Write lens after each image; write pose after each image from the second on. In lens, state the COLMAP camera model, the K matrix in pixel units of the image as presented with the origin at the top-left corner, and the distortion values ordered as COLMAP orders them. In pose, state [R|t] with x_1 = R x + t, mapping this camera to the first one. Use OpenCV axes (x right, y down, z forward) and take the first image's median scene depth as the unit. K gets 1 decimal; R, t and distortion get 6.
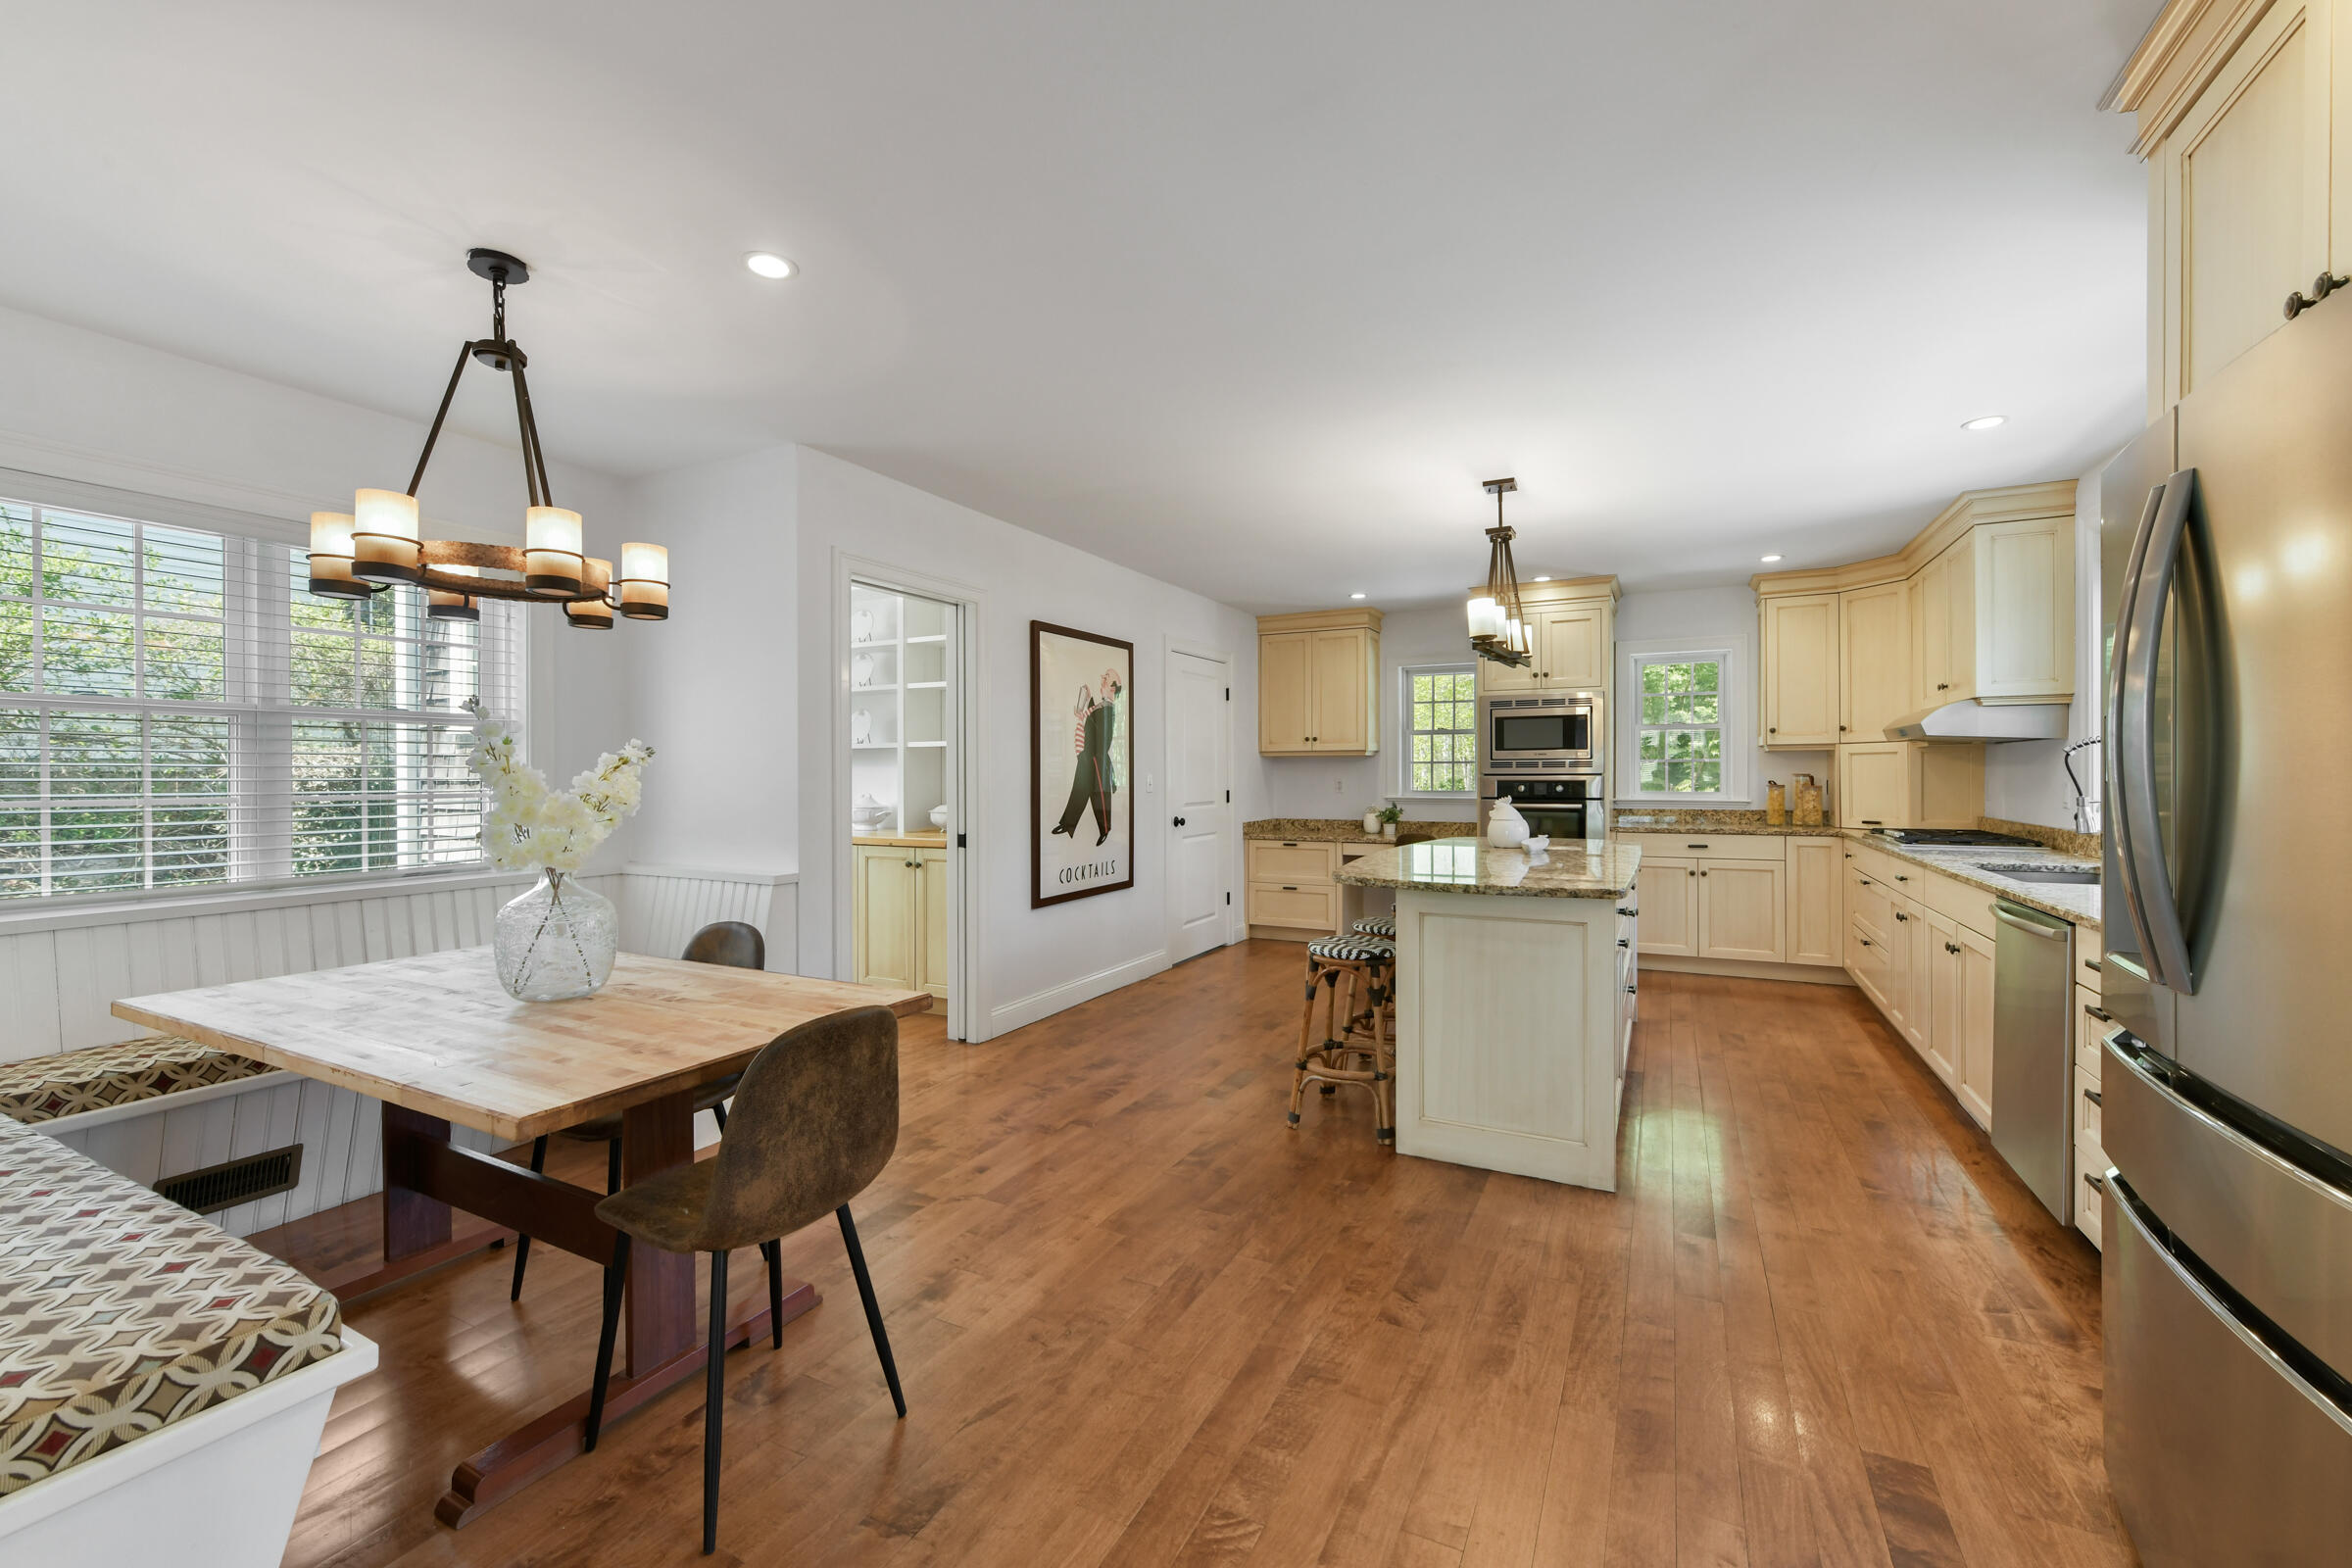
lens RADIAL K [[951.5, 0, 1189.5], [0, 951.5, 774.1], [0, 0, 1]] dist [0.000388, 0.001727]
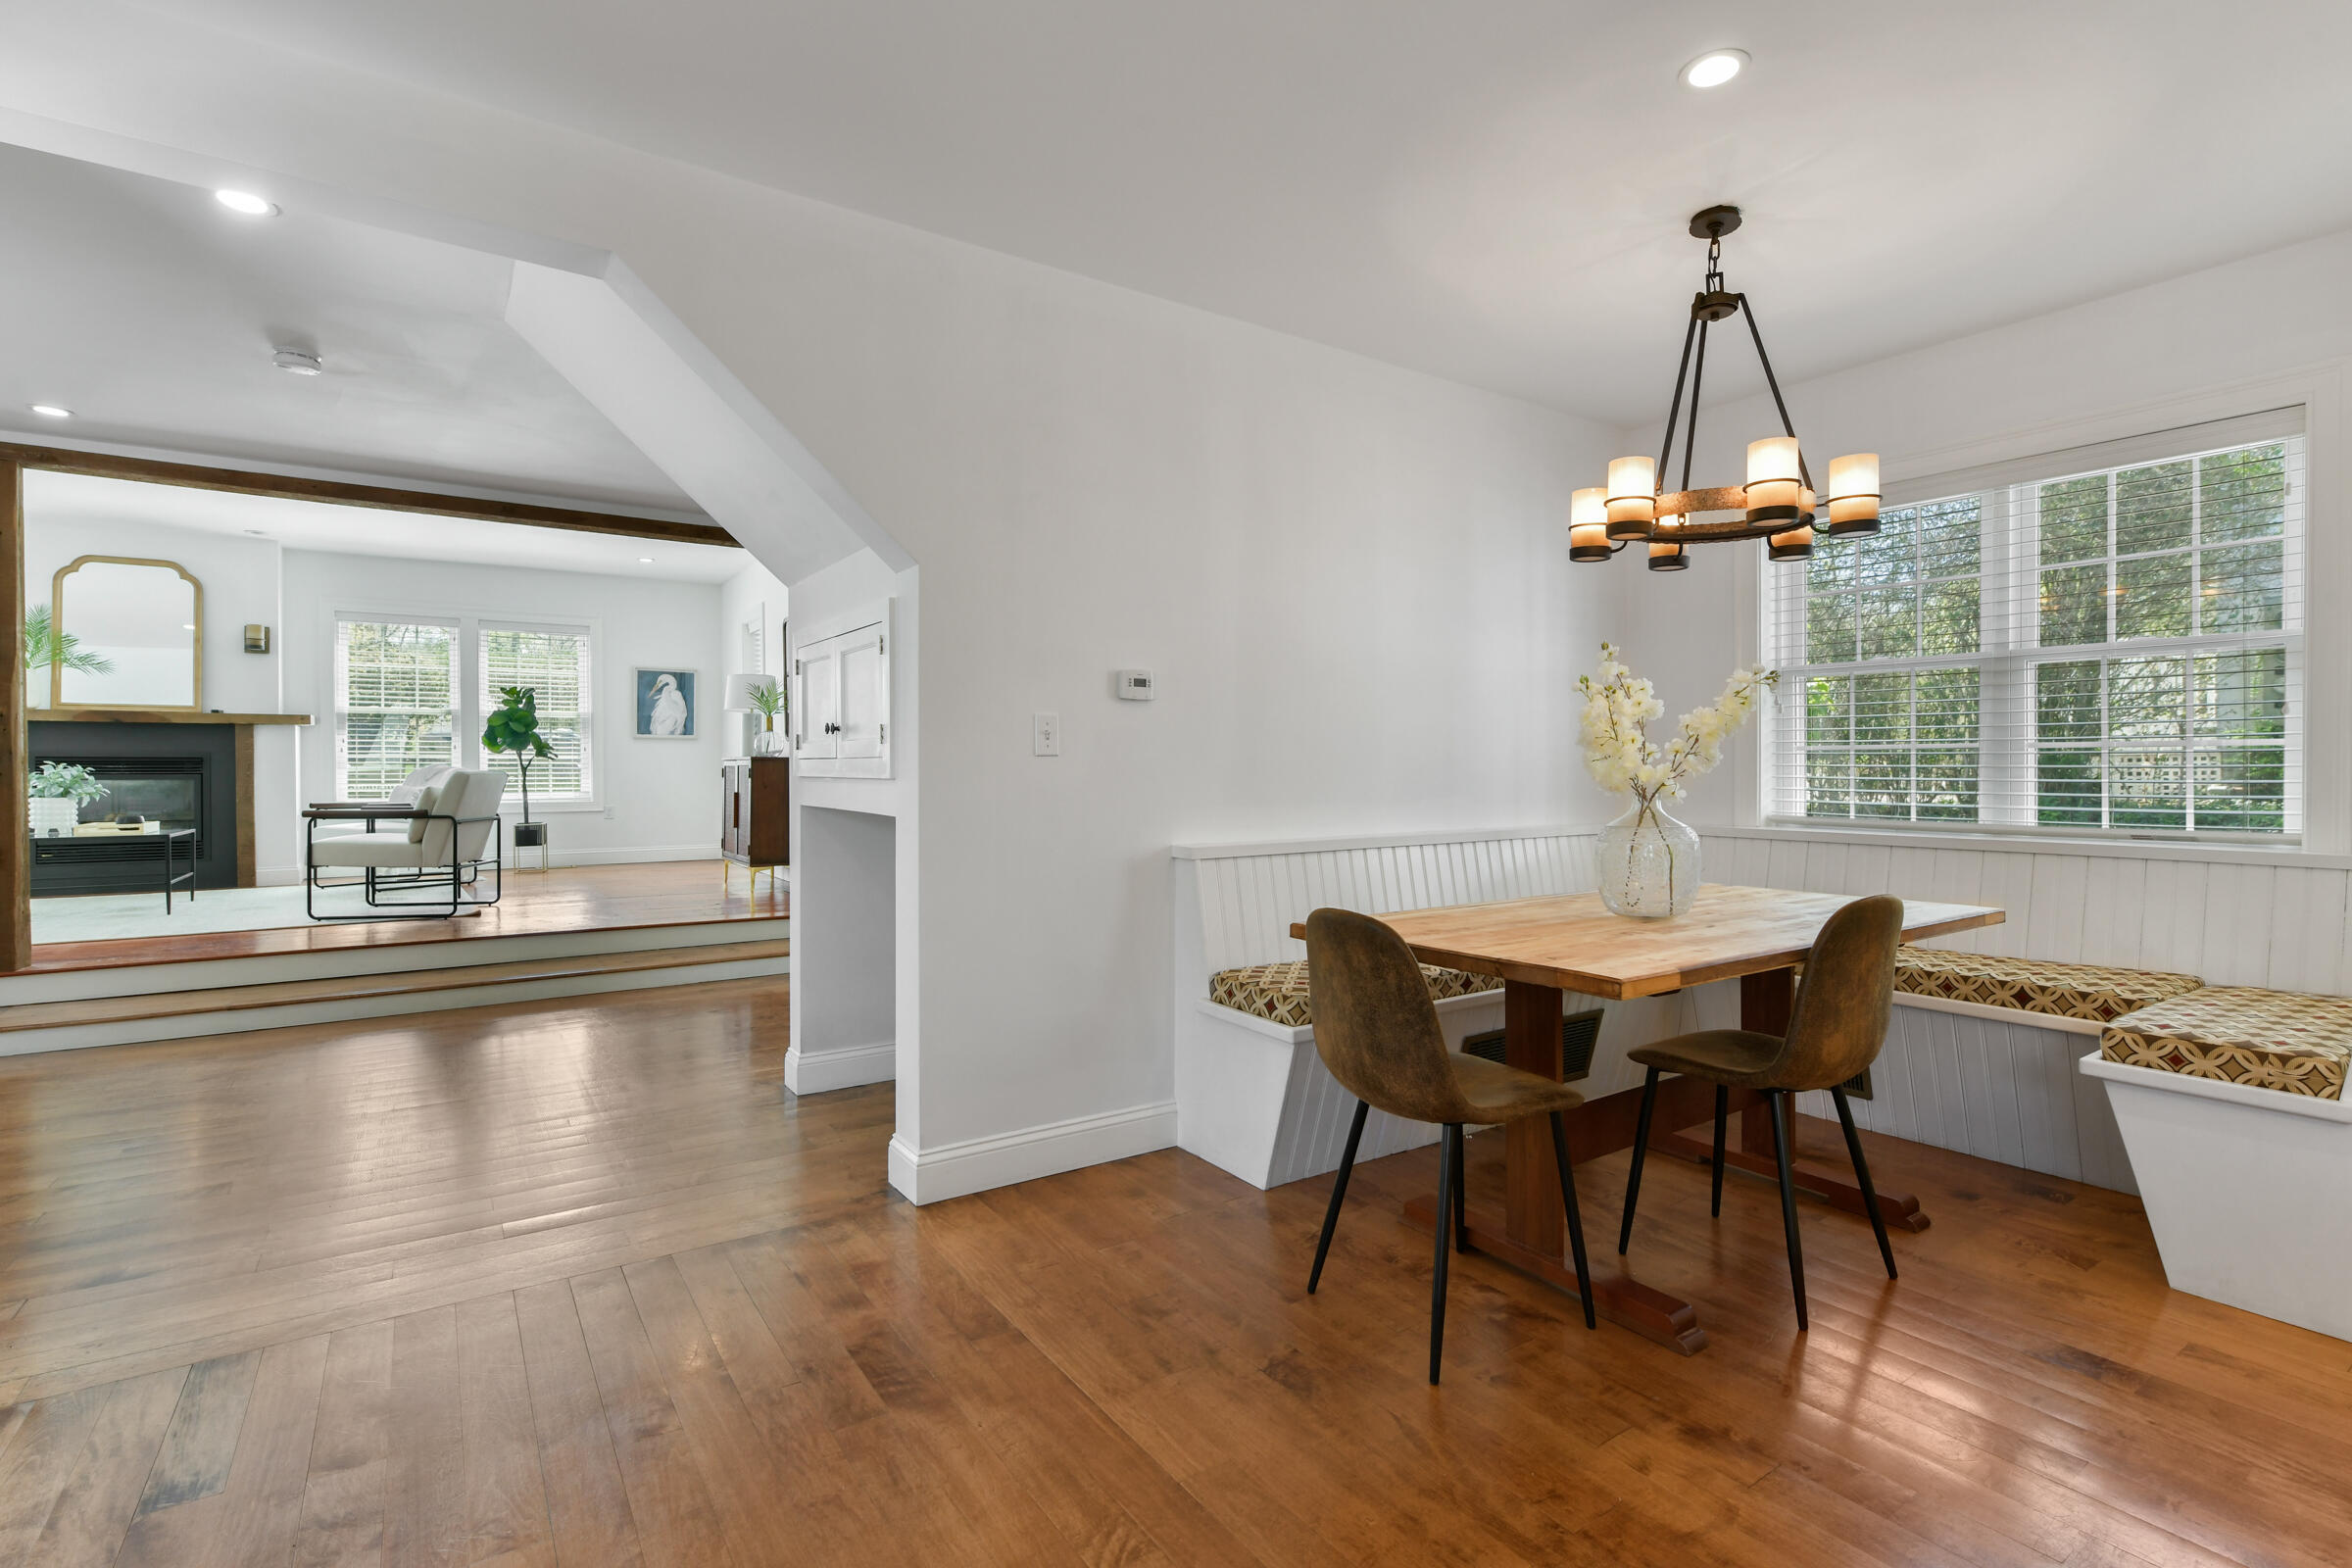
lens RADIAL K [[1112.2, 0, 1193.5], [0, 1112.2, 775.8], [0, 0, 1]] dist [-0.008417, 0.004067]
pose [[-0.480141, 0.013357, -0.877090, 0.285618], [0.003718, 0.999906, 0.013193, 0.026548], [0.877183, 0.003074, -0.480146, 0.501619]]
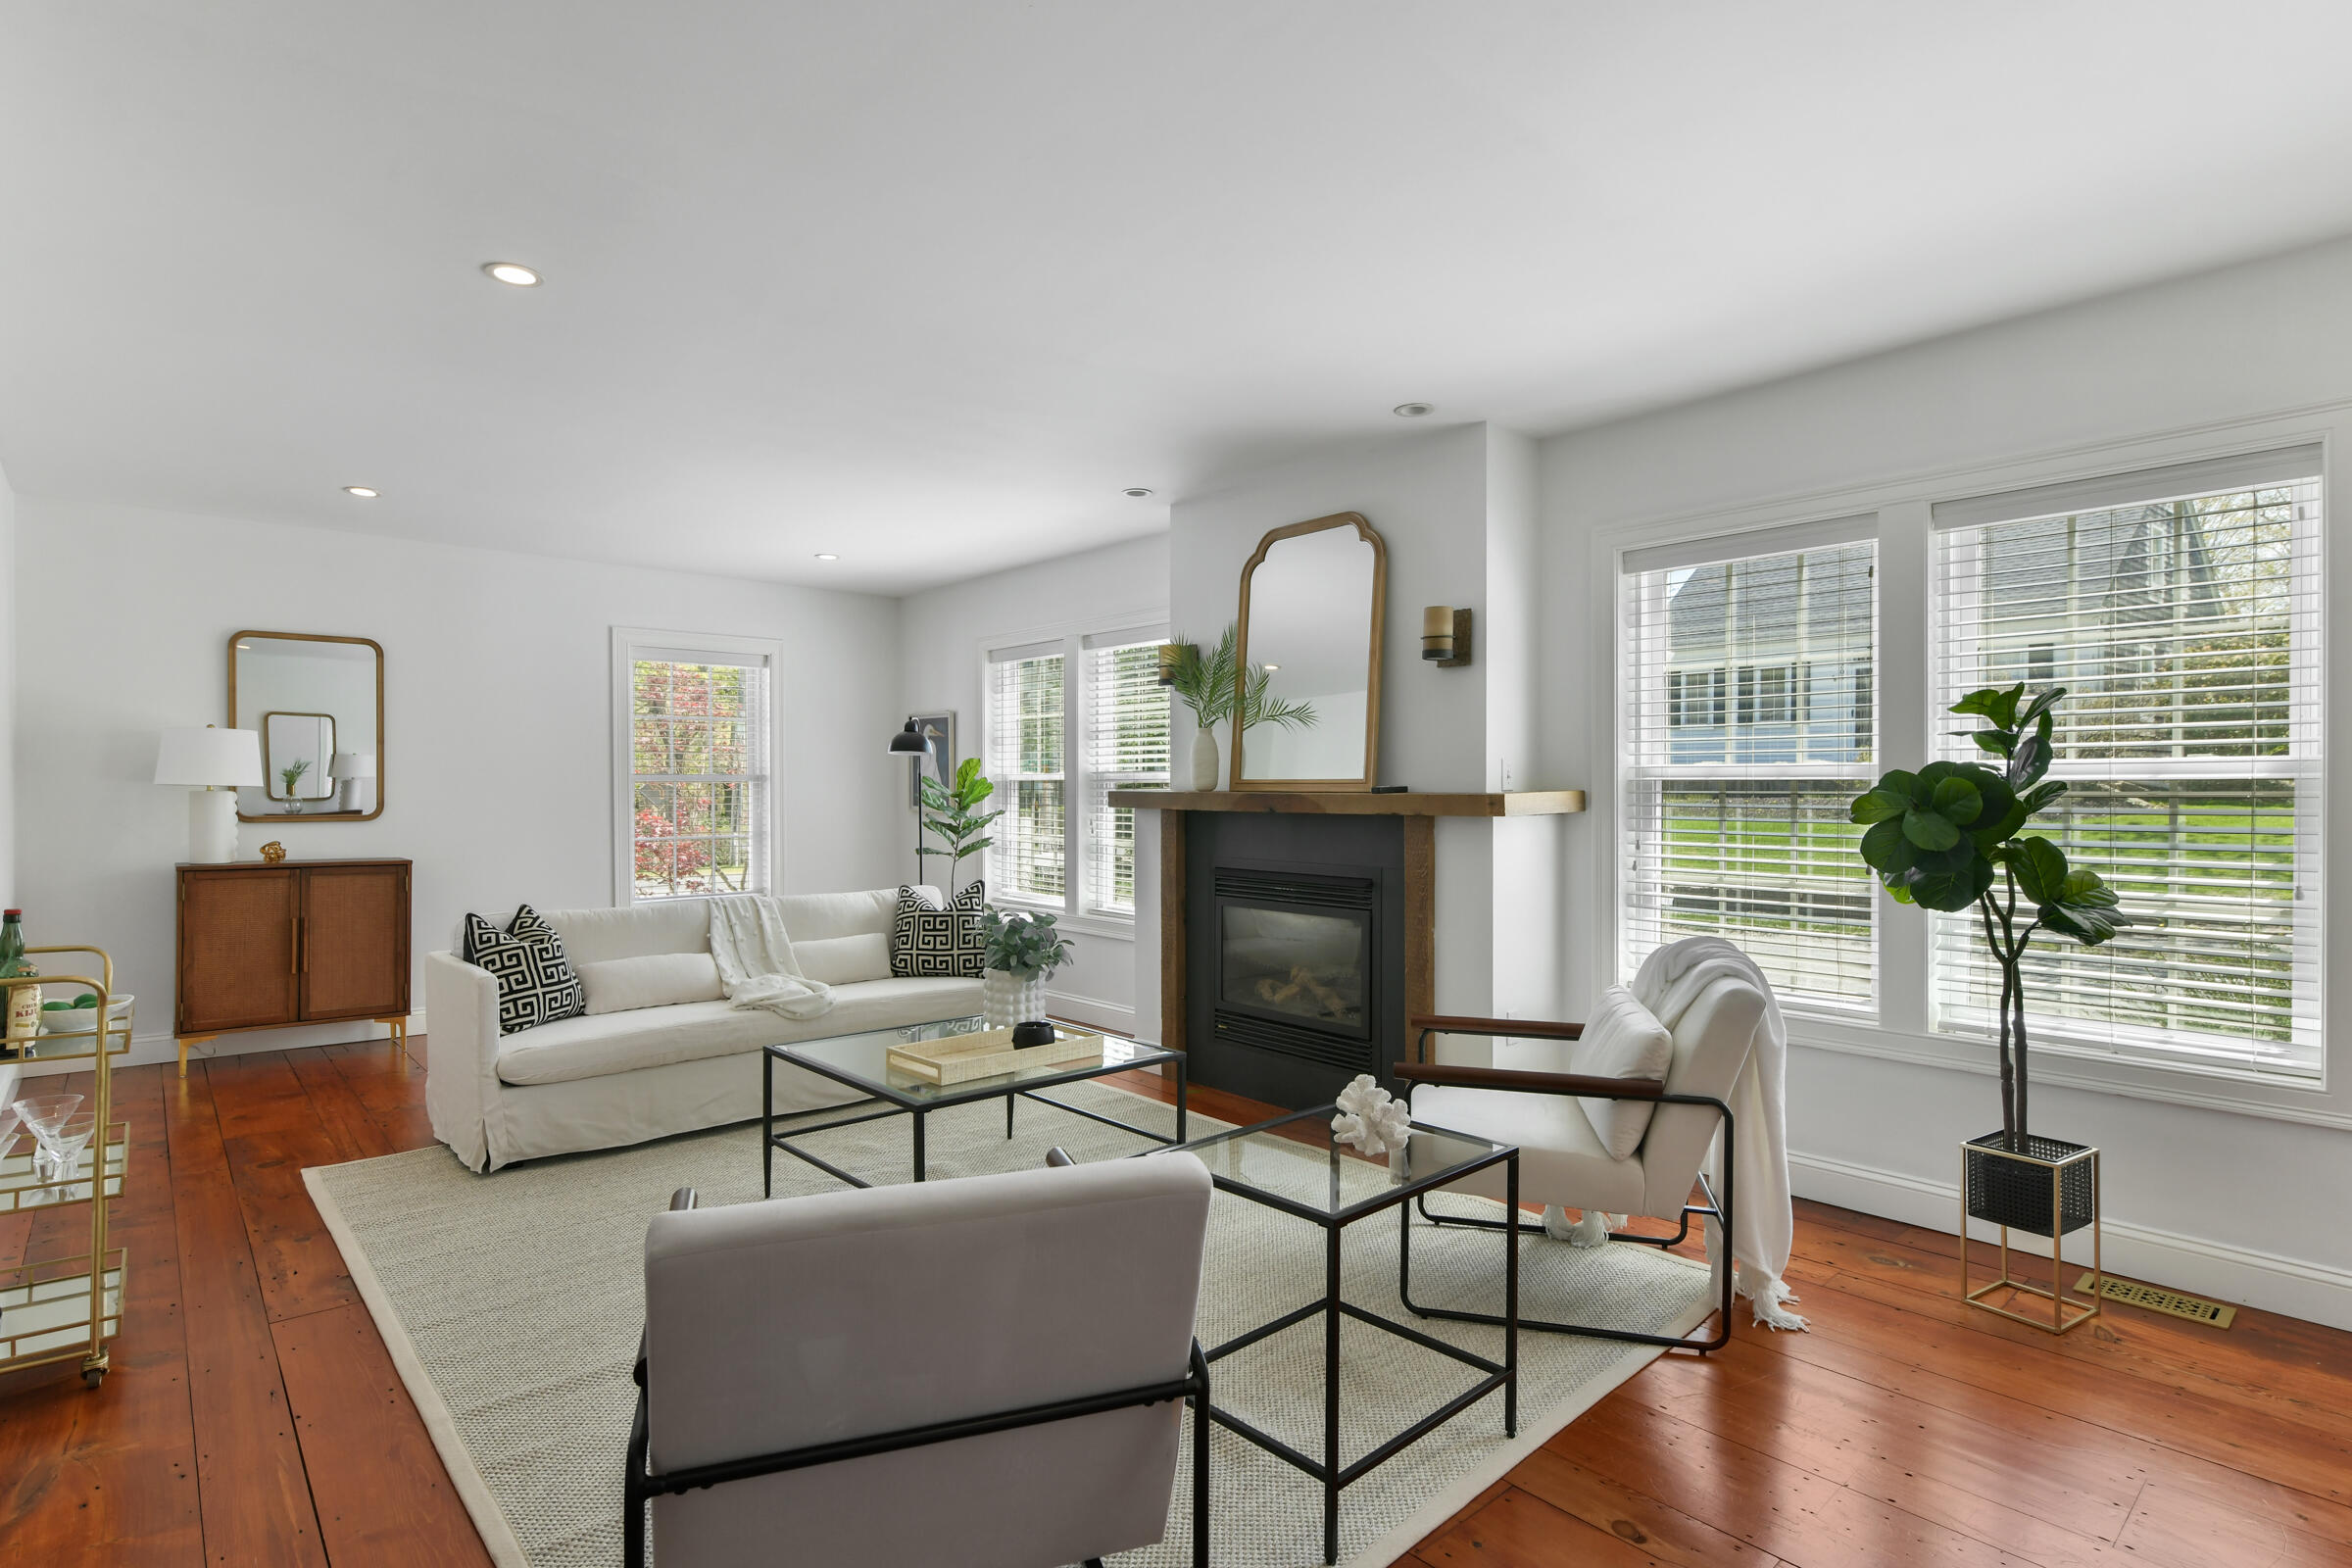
lens RADIAL K [[1195.3, 0, 1174.4], [0, 1195.3, 800.2], [0, 0, 1]] dist [-0.004407, 0.001070]
pose [[-0.933142, 0.002686, 0.359499, -0.591494], [0.007969, 0.999881, 0.013214, -0.053799], [-0.359421, 0.015196, -0.933052, -0.607203]]
